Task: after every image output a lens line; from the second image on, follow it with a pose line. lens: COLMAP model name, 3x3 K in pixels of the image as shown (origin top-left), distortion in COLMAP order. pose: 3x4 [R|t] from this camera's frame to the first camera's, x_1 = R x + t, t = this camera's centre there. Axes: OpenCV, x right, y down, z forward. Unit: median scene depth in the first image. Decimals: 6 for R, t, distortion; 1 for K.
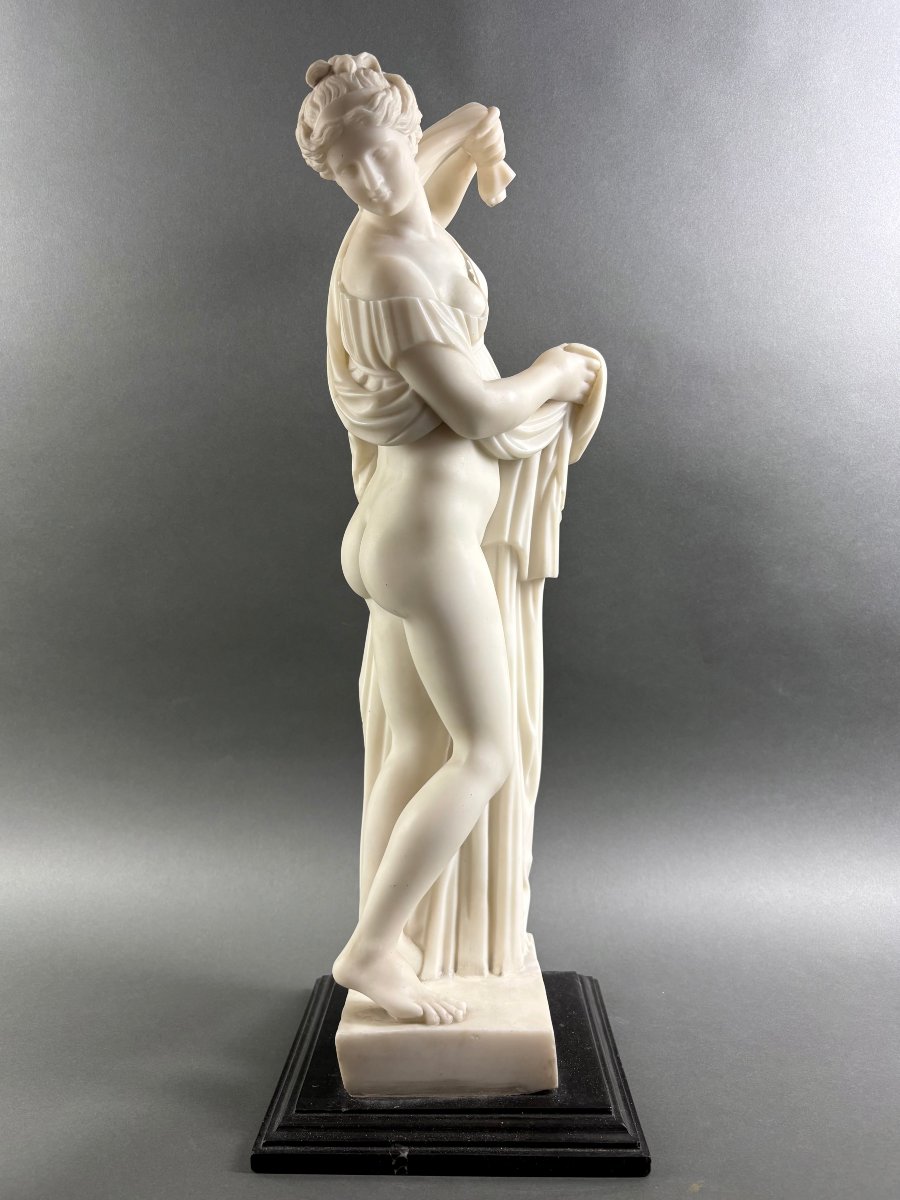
lens RADIAL K [[775.5, 0, 458.6], [0, 775.5, 597.6], [0, 0, 1]] dist [-0.009554, -0.003391]
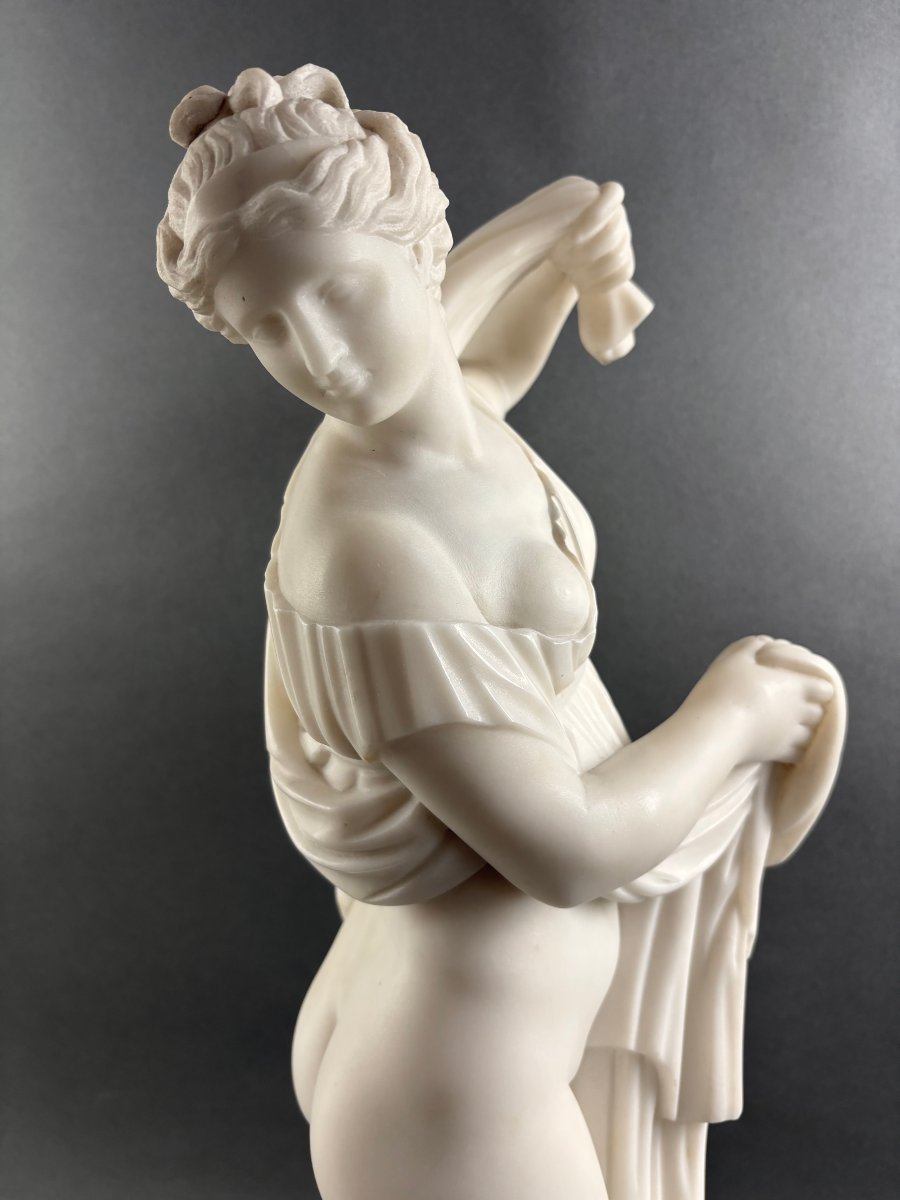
lens RADIAL K [[761.9, 0, 492.4], [0, 761.9, 598.8], [0, 0, 1]] dist [-0.002745, -0.016710]
pose [[0.994909, 0.010669, -0.100209, 0.022496], [-0.019432, 0.996029, -0.086881, -0.344289], [0.098884, 0.088386, 0.991166, 0.565282]]
